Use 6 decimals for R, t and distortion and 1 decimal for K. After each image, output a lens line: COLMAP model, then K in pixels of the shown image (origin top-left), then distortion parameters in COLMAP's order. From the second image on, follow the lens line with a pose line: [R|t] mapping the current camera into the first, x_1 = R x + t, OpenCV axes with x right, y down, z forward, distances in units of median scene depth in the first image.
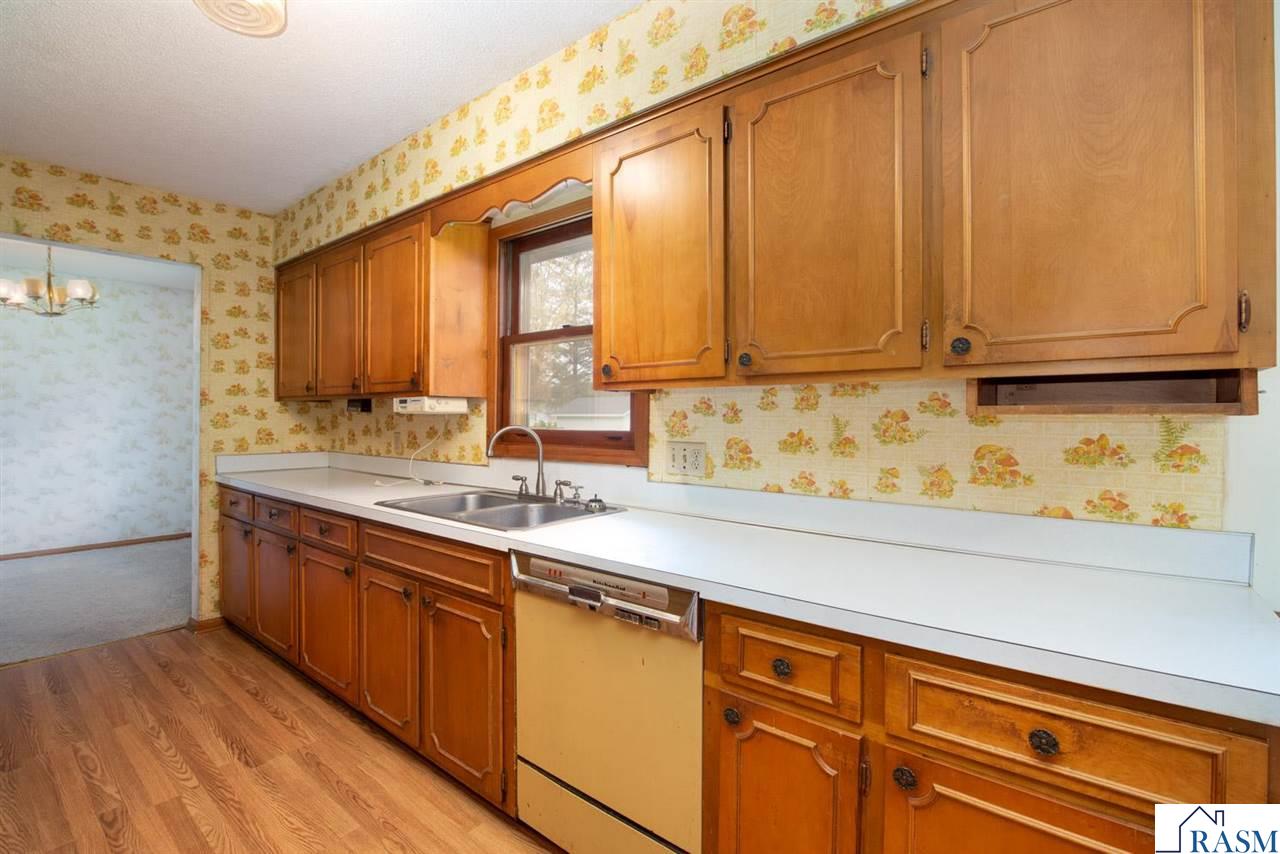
lens RADIAL K [[576.8, 0, 638.2], [0, 576.8, 422.9], [0, 0, 1]] dist [-0.002709, -0.000310]
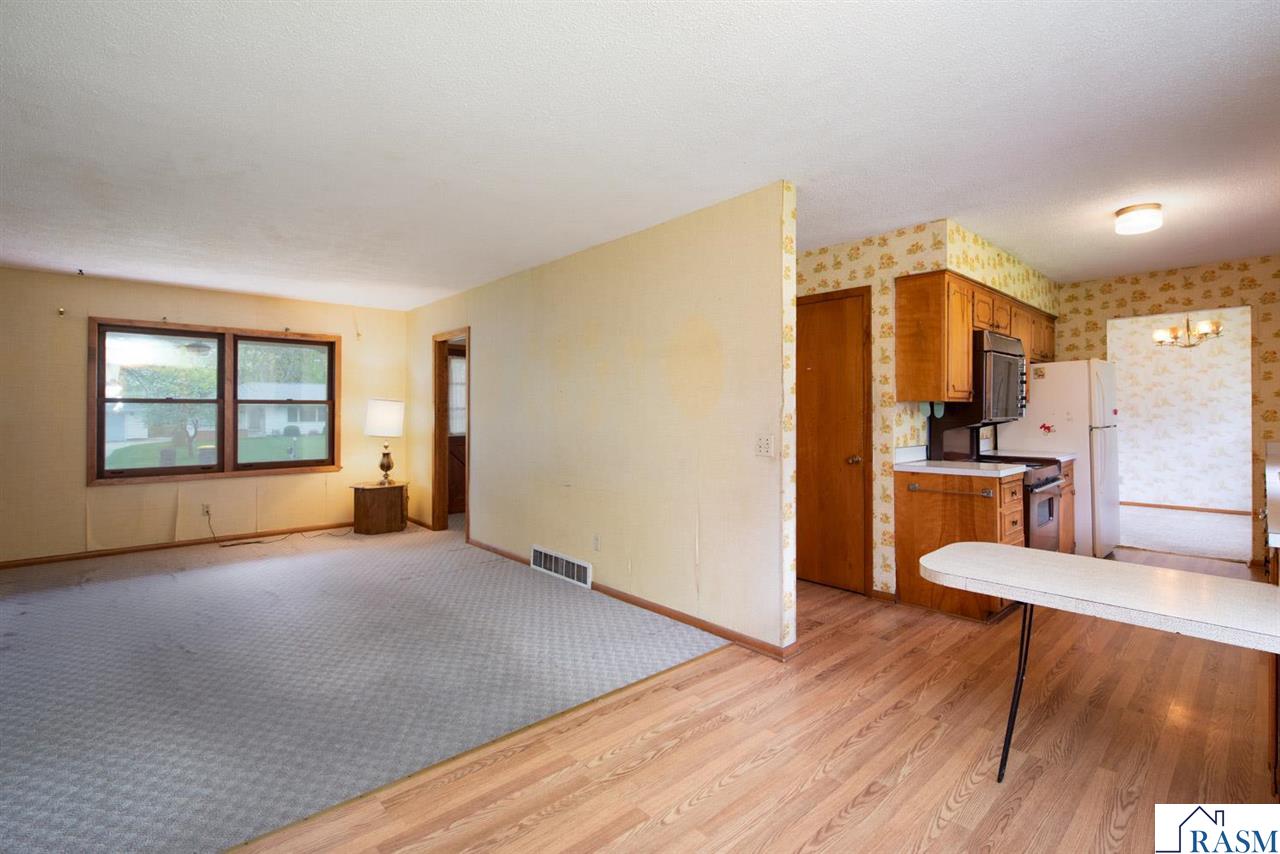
lens RADIAL K [[576.8, 0, 645.6], [0, 576.8, 418.4], [0, 0, 1]] dist [-0.002709, -0.000310]
pose [[-0.133627, 0.005179, -0.991018, 0.822231], [-0.003286, 0.999979, 0.005669, -0.001552], [0.991026, 0.004014, -0.133607, -0.268349]]
